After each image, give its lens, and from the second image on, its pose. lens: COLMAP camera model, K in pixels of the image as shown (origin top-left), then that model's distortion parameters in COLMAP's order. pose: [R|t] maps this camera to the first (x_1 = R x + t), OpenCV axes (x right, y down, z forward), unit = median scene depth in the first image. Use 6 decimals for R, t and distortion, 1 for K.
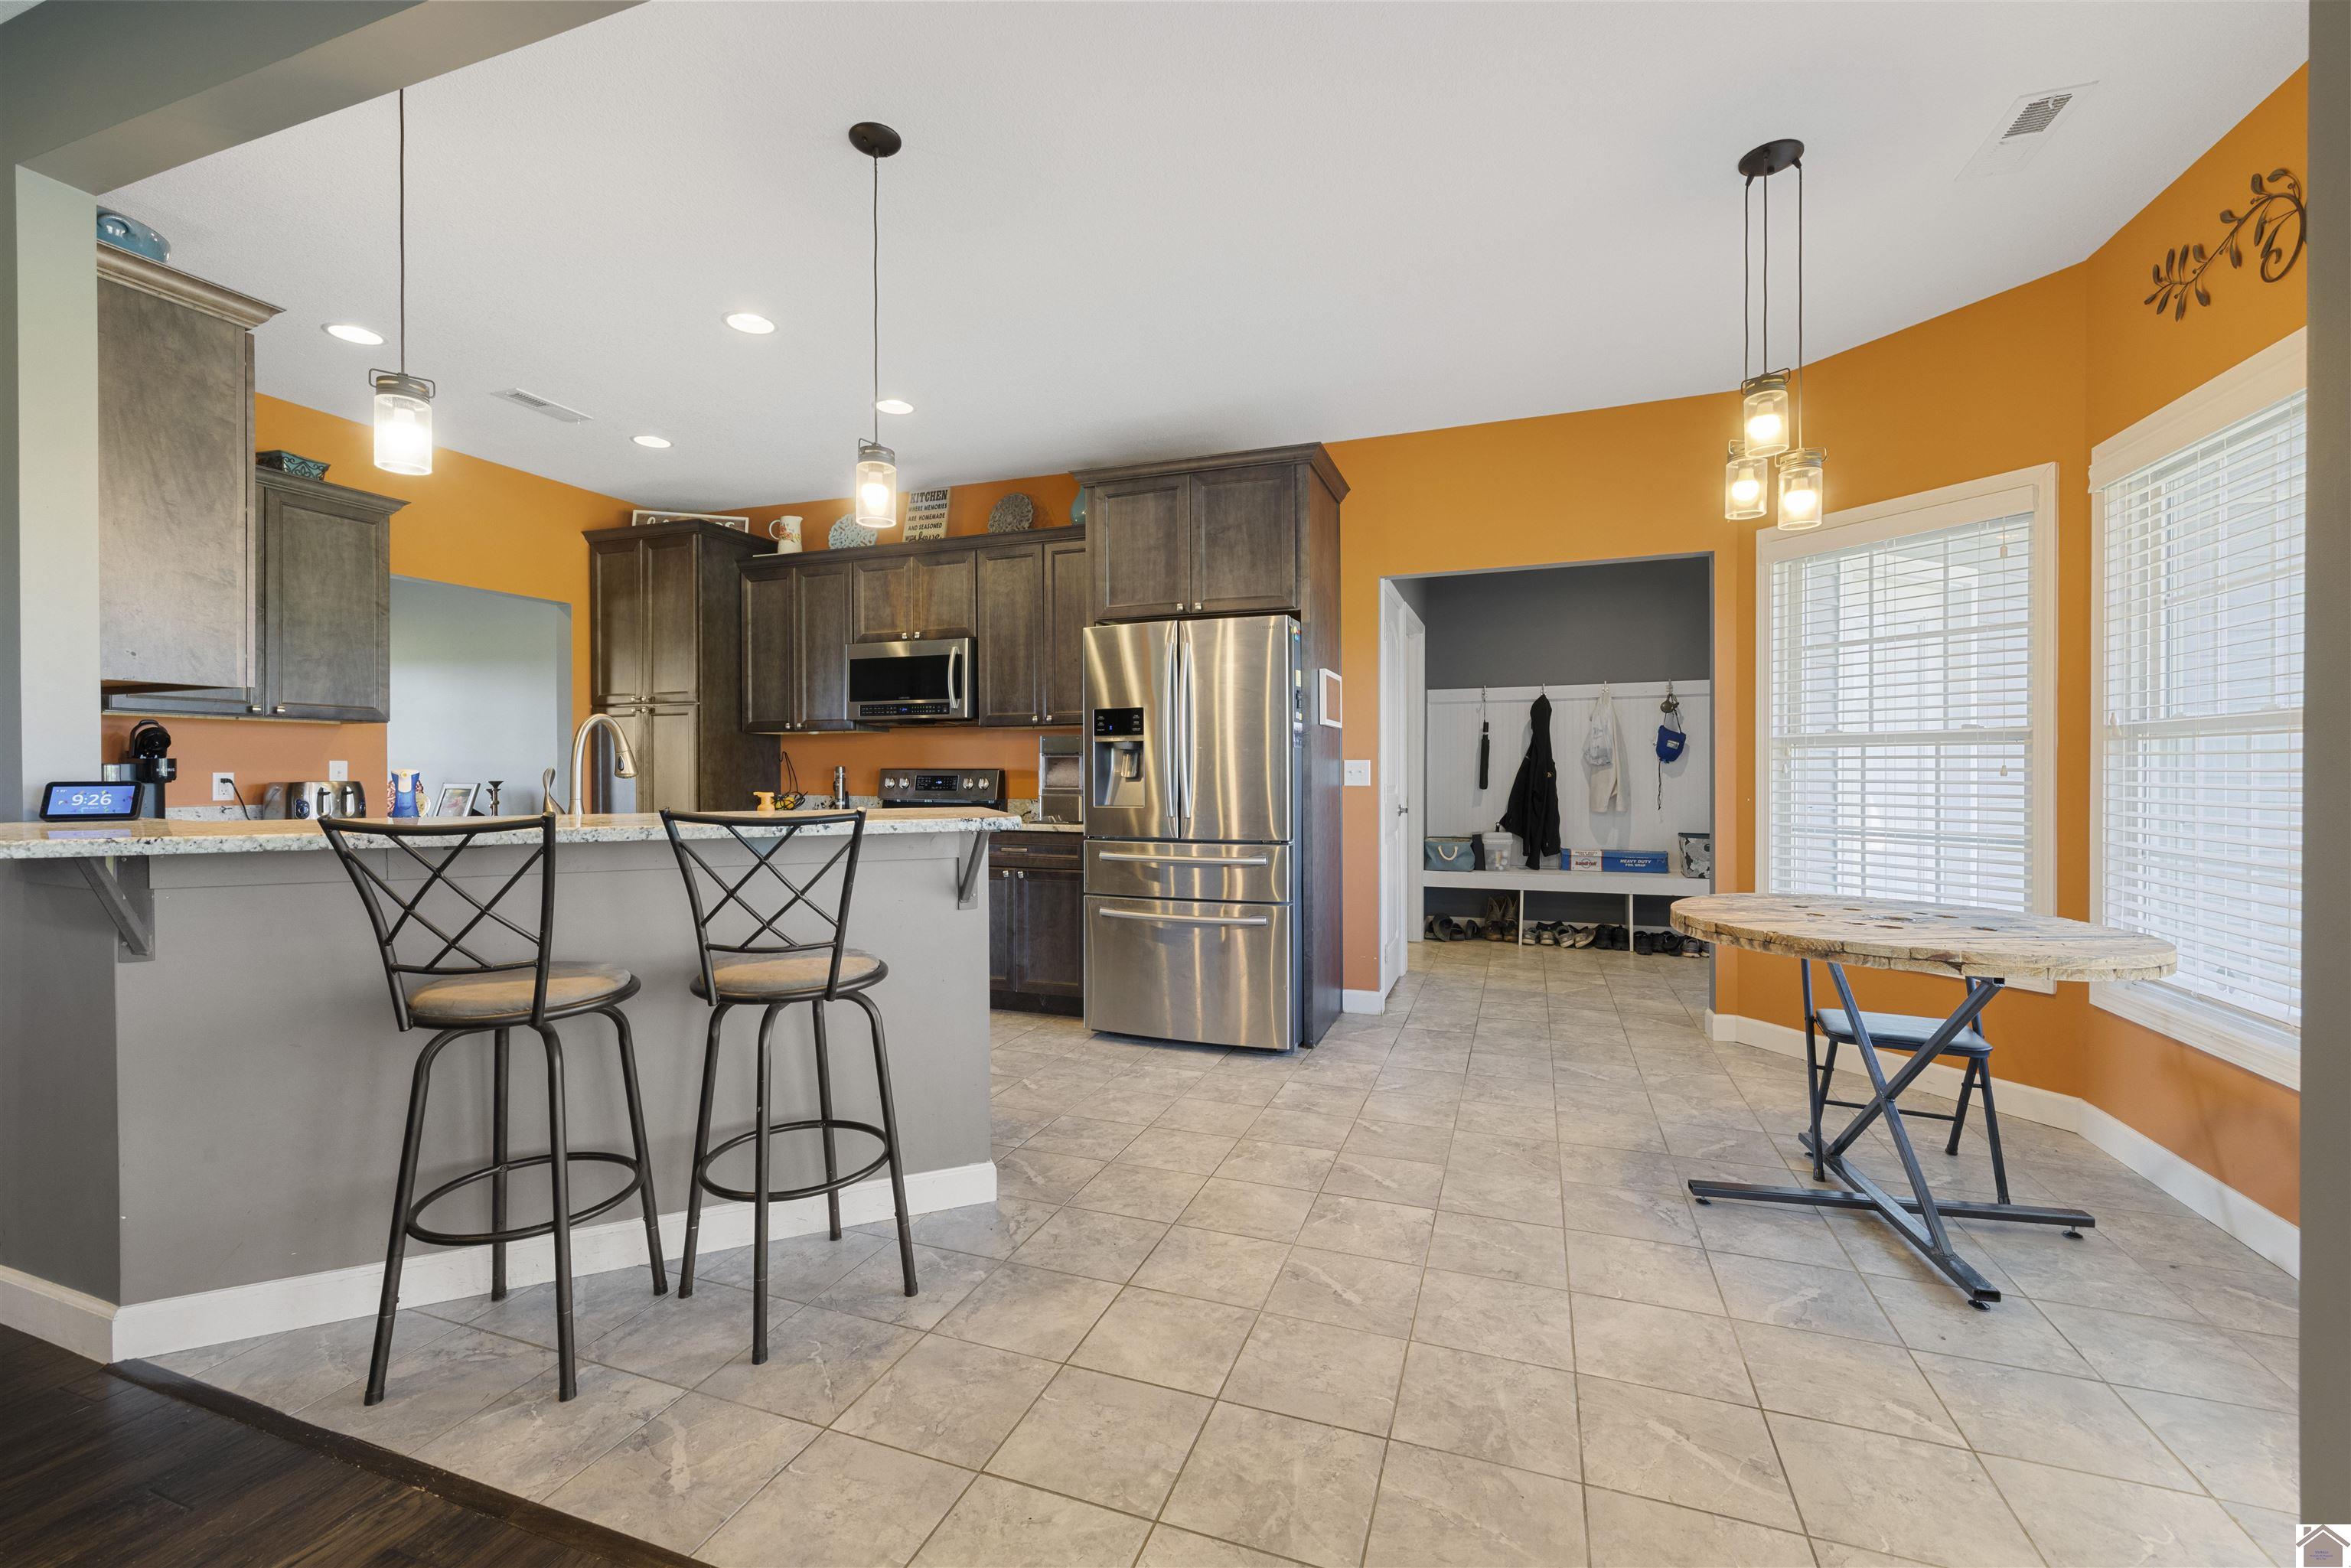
lens RADIAL K [[981.6, 0, 1166.8], [0, 981.6, 773.0], [0, 0, 1]] dist [0.001229, -0.000483]
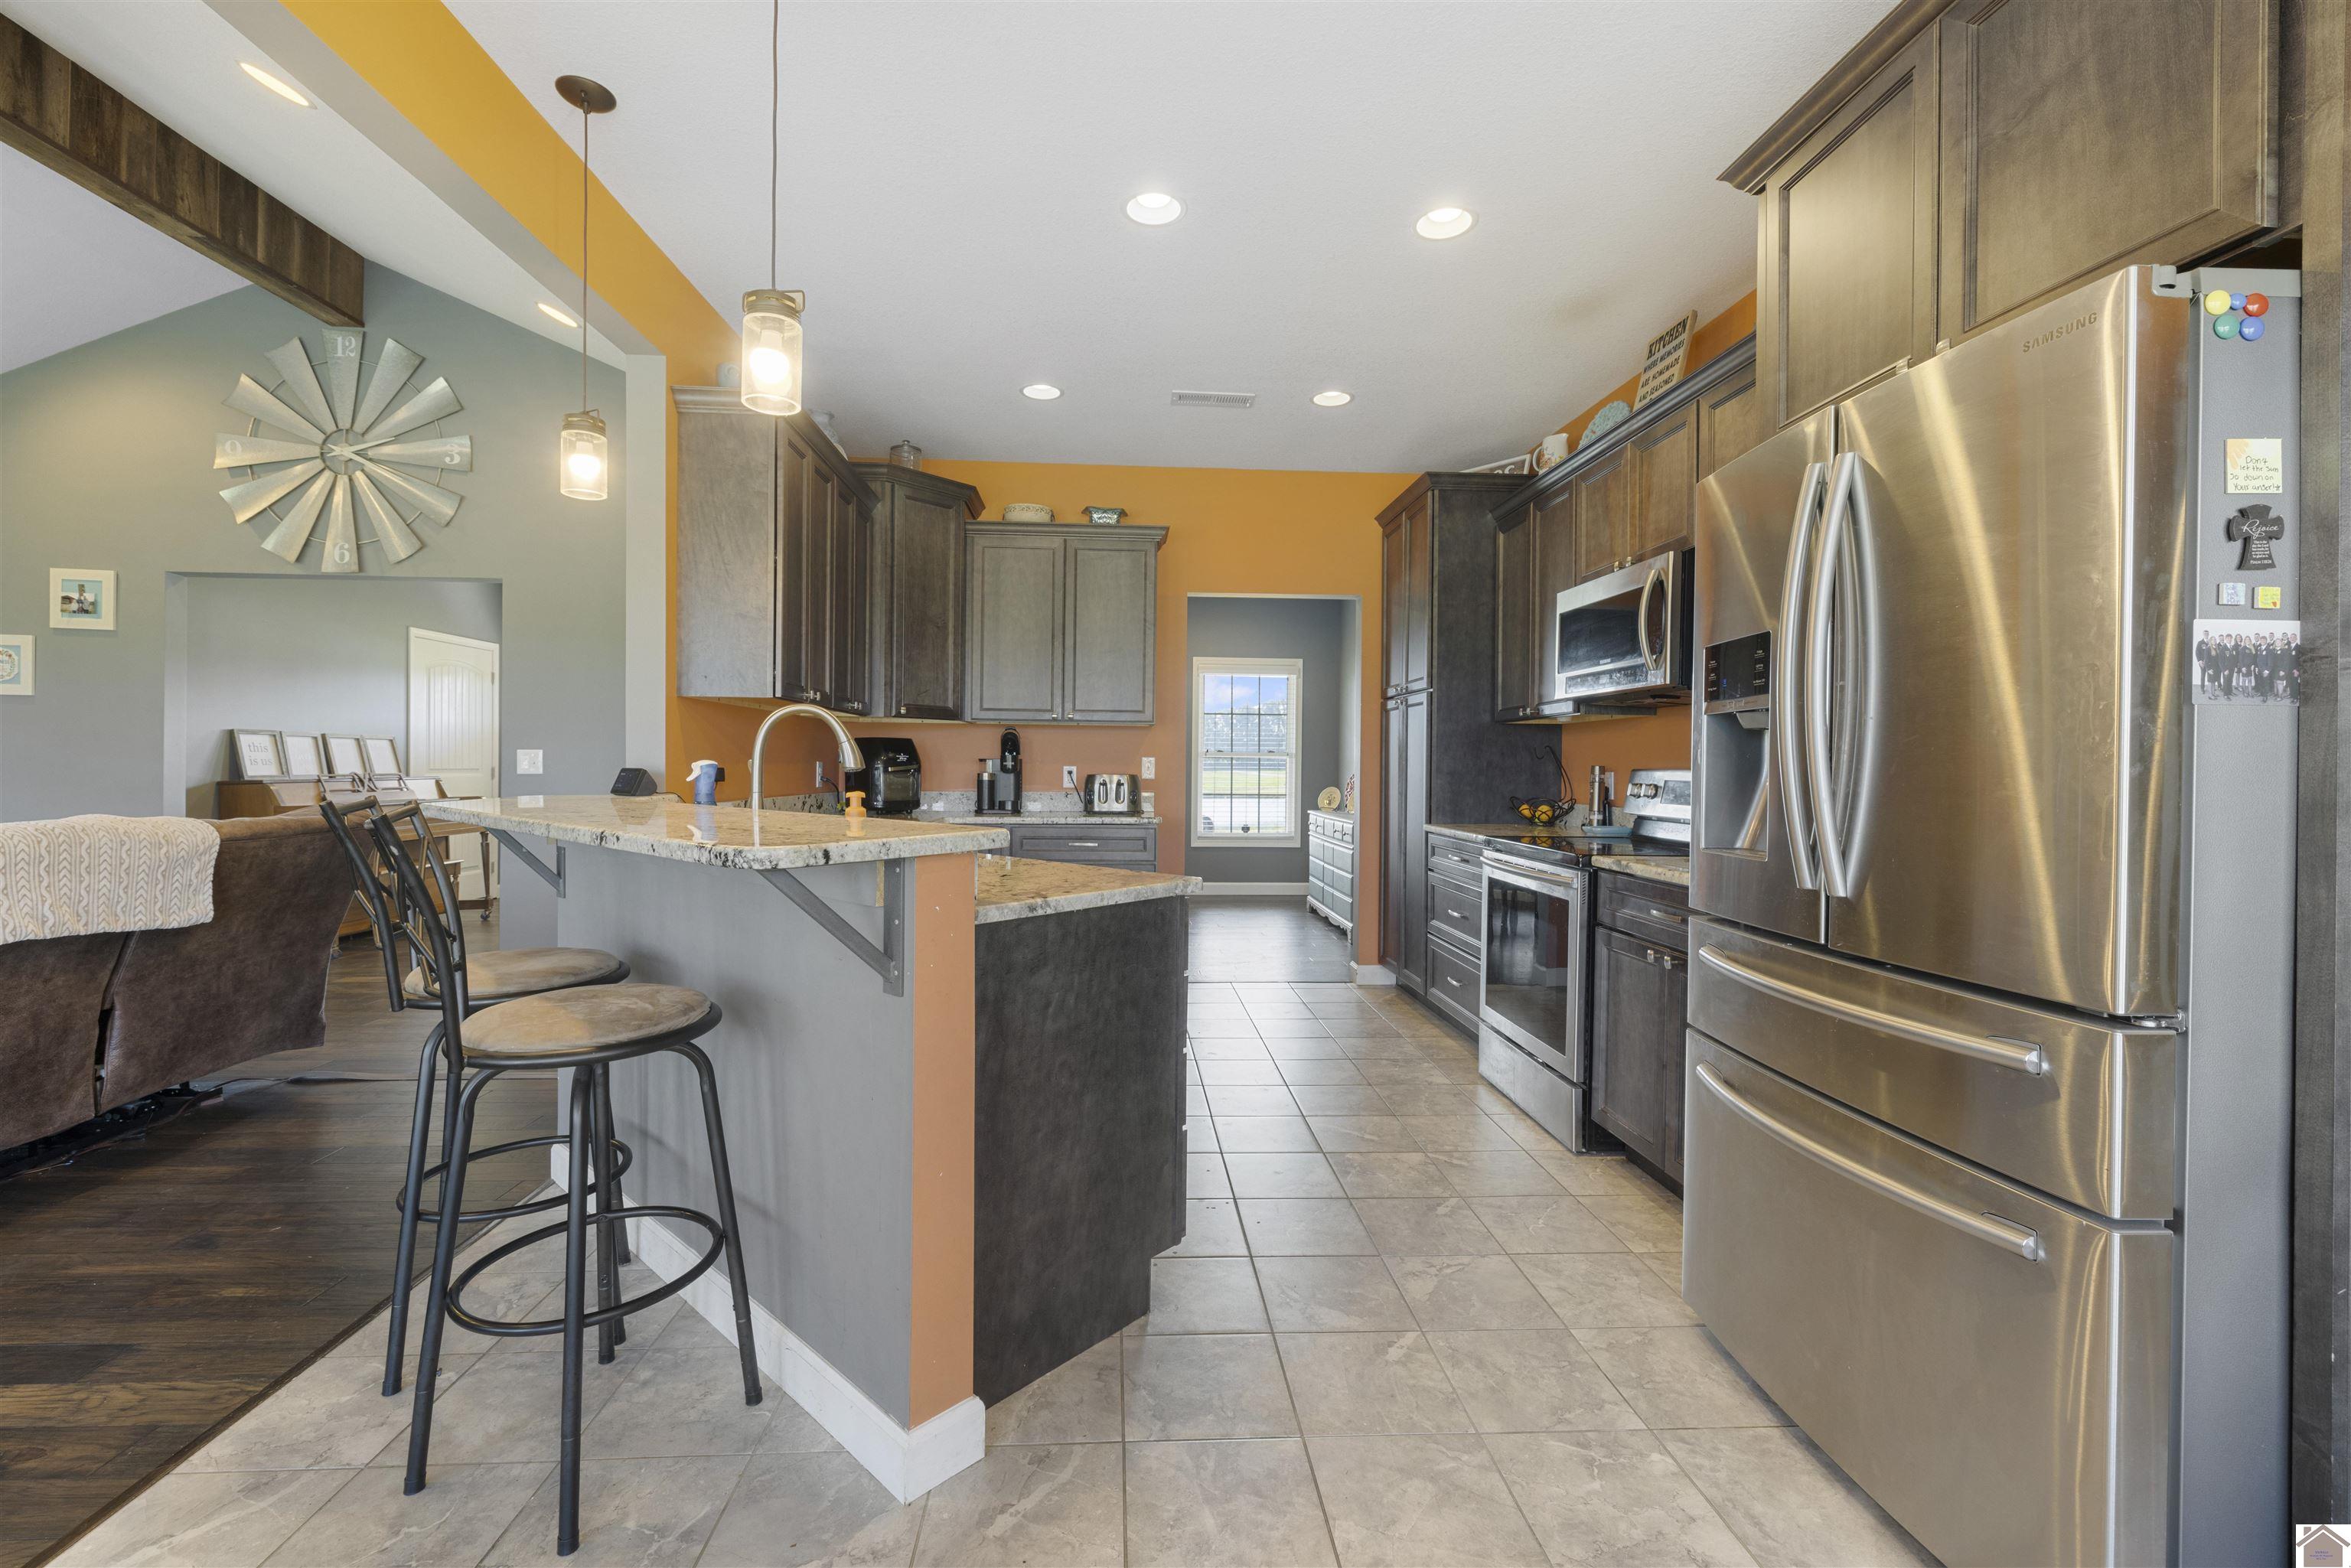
lens RADIAL K [[981.6, 0, 1166.8], [0, 981.6, 773.0], [0, 0, 1]] dist [0.001229, -0.000483]
pose [[0.402277, 0.012993, -0.915426, 0.267790], [-0.013959, 0.999870, 0.008057, -0.003699], [0.915412, 0.009537, 0.402406, 0.581027]]
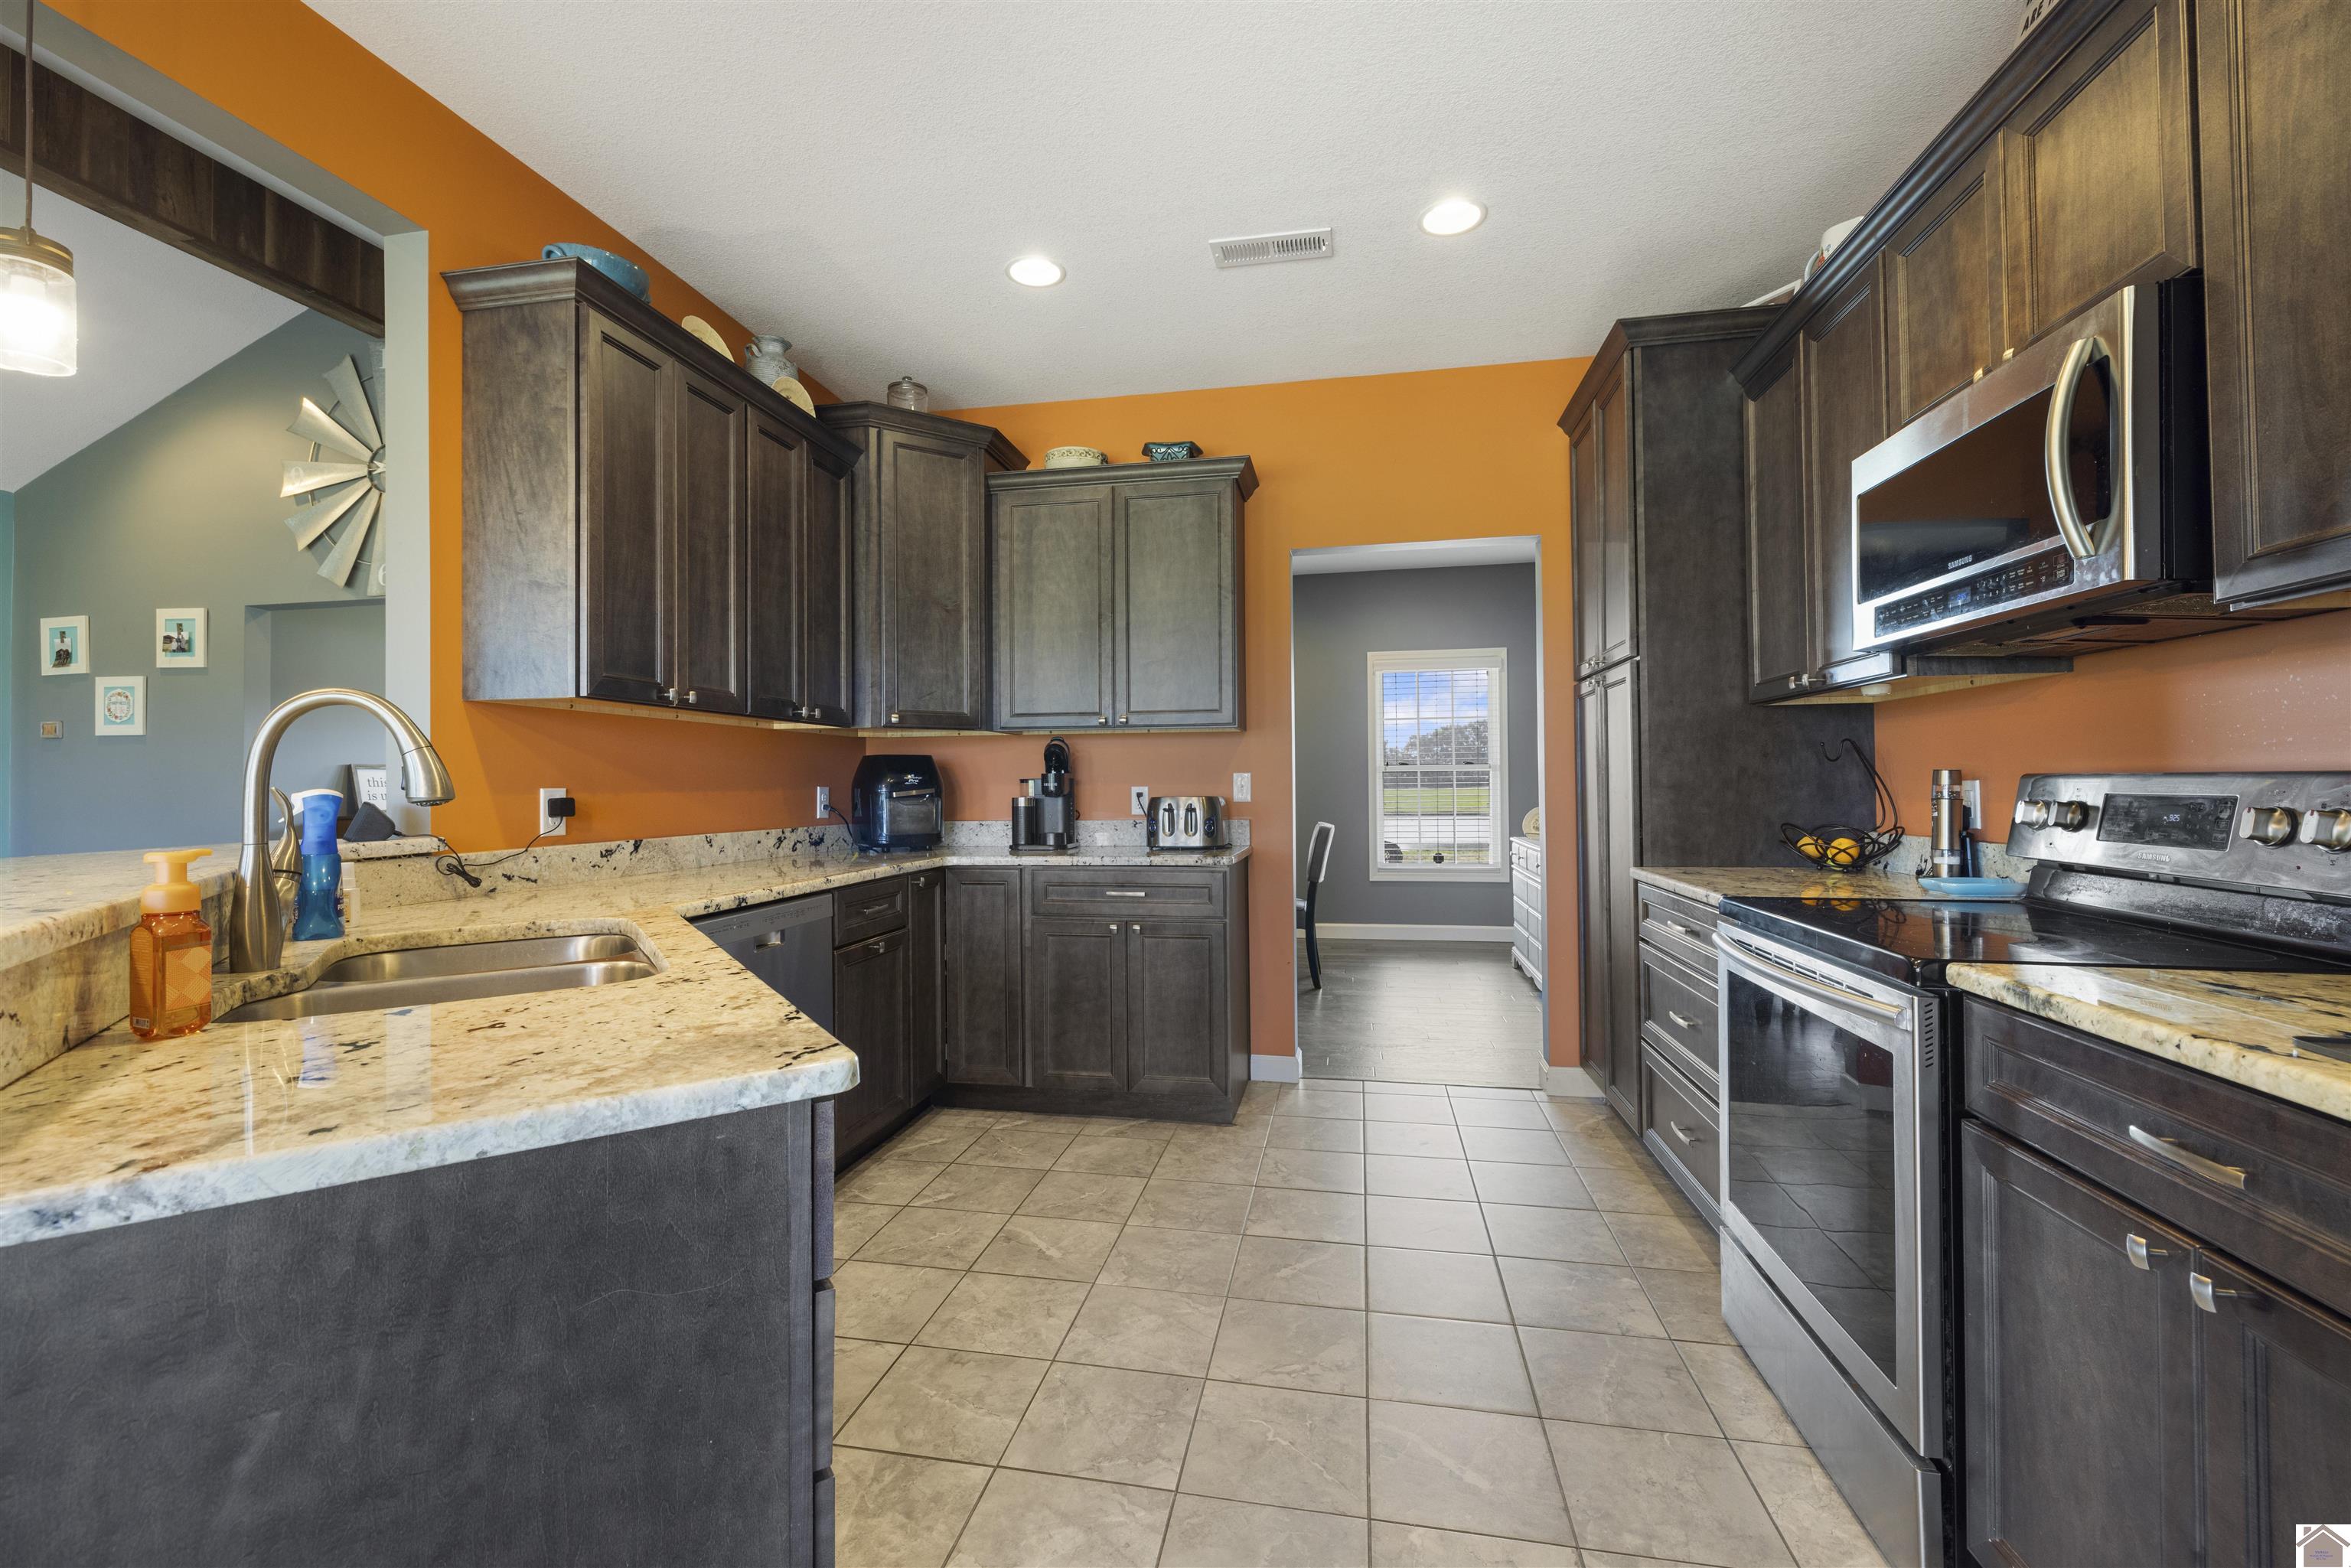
lens RADIAL K [[980.7, 0, 1164.2], [0, 980.7, 770.9], [0, 0, 1]] dist [0.000576, 0.000075]
pose [[0.161843, -0.013601, -0.986723, 0.020226], [0.004693, 0.999904, -0.013013, -0.003180], [0.986805, -0.002525, 0.161892, 0.842243]]
